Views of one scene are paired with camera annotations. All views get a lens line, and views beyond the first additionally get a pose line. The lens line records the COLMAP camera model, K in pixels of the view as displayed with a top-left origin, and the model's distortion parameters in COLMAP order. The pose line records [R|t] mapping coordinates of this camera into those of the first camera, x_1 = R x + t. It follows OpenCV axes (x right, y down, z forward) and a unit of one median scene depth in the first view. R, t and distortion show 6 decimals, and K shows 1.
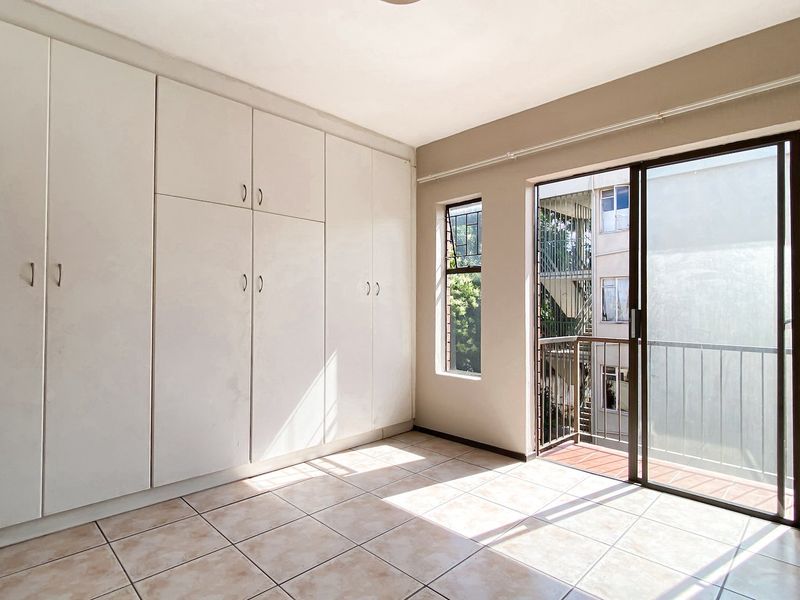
lens RADIAL K [[433.8, 0, 397.4], [0, 433.8, 300.0], [0, 0, 1]] dist [0.003559, -0.003295]
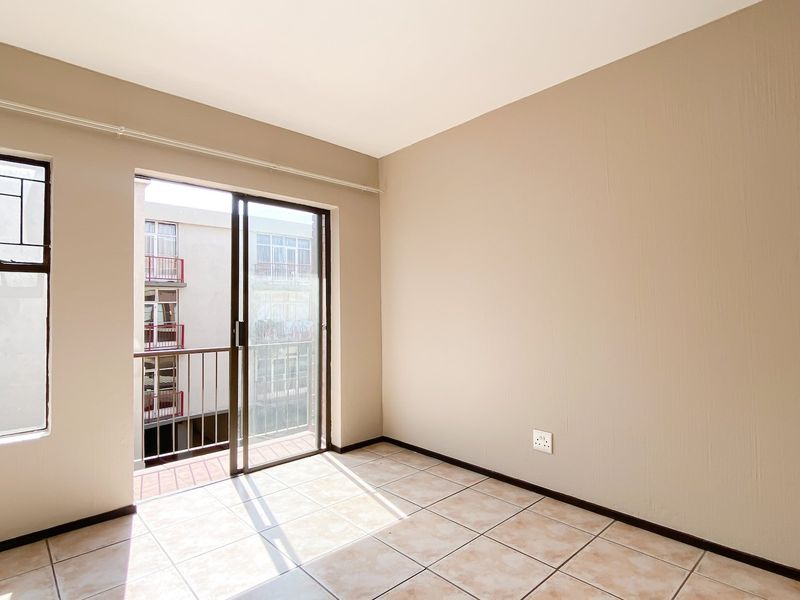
lens RADIAL K [[426.3, 0, 381.7], [0, 426.3, 293.1], [0, 0, 1]] dist [0.053578, -0.061104]
pose [[0.064009, 0.044409, 0.996961, -0.584253], [0.011200, 0.998914, -0.045215, 0.007090], [-0.997886, 0.014060, 0.063442, 0.578804]]
